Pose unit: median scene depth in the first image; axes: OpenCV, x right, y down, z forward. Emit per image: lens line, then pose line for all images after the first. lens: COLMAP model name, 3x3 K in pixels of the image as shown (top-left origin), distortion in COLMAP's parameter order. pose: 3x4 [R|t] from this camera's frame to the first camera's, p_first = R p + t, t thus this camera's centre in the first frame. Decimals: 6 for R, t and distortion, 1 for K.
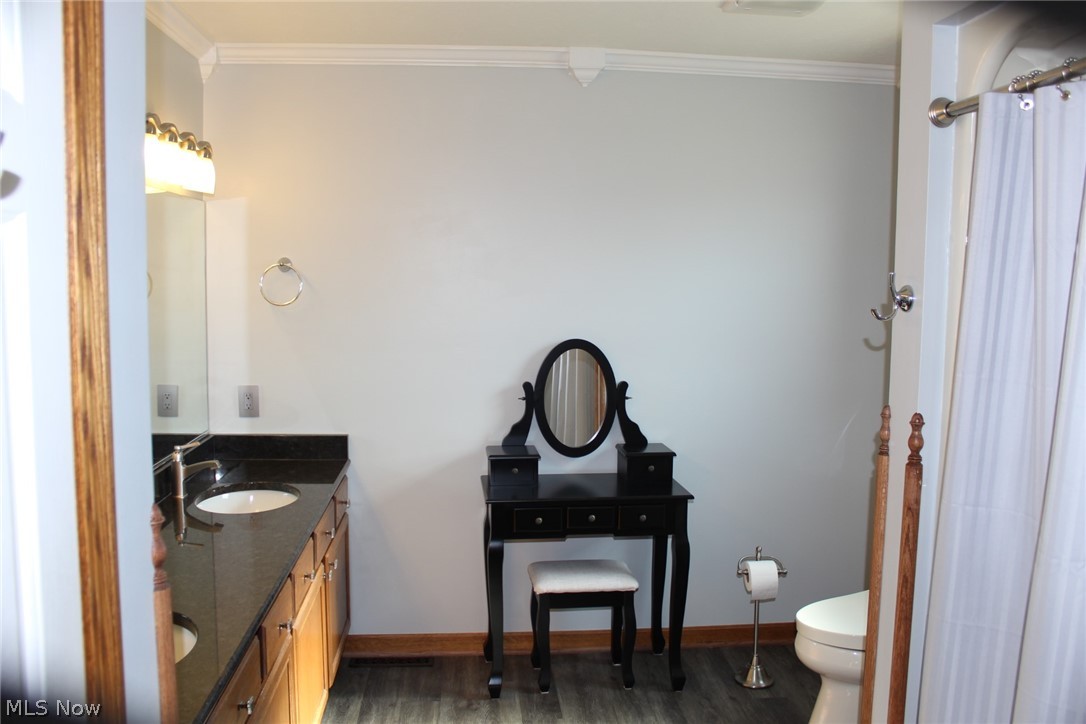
lens RADIAL K [[903.1, 0, 541.6], [0, 903.1, 357.6], [0, 0, 1]] dist [-0.165014, 0.143716]
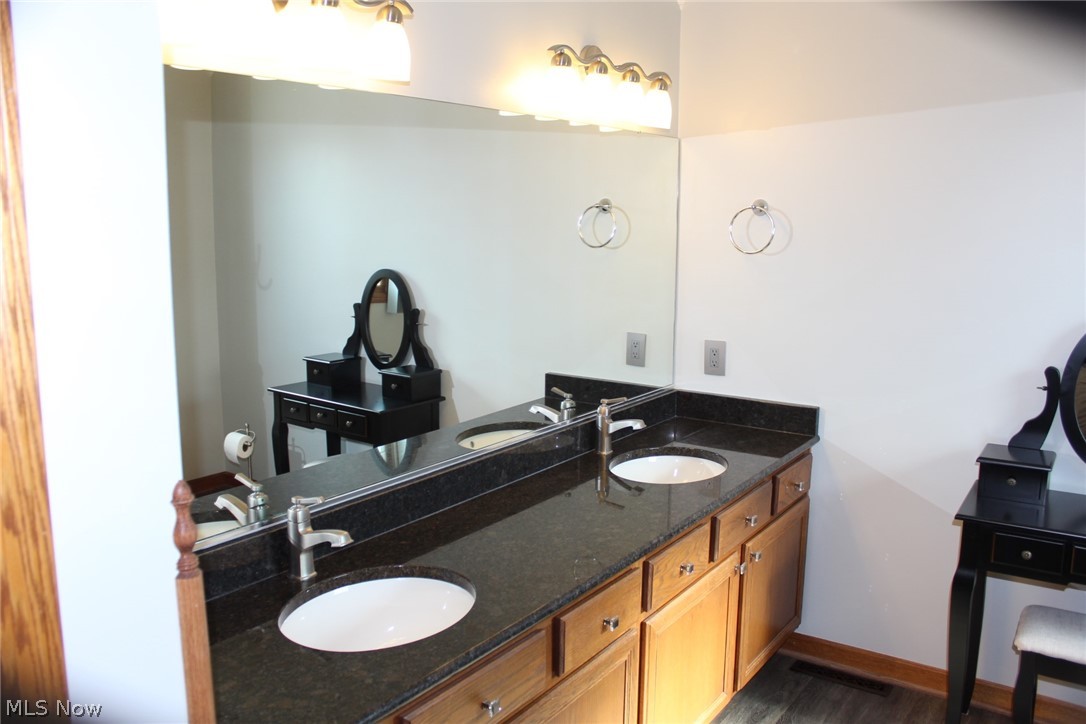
lens RADIAL K [[903.1, 0, 541.6], [0, 903.1, 357.6], [0, 0, 1]] dist [-0.165014, 0.143716]
pose [[0.758807, 0.095424, -0.644287, 0.130496], [-0.055141, 0.995070, 0.082435, -0.017353], [0.648977, -0.027026, 0.760328, 0.185941]]
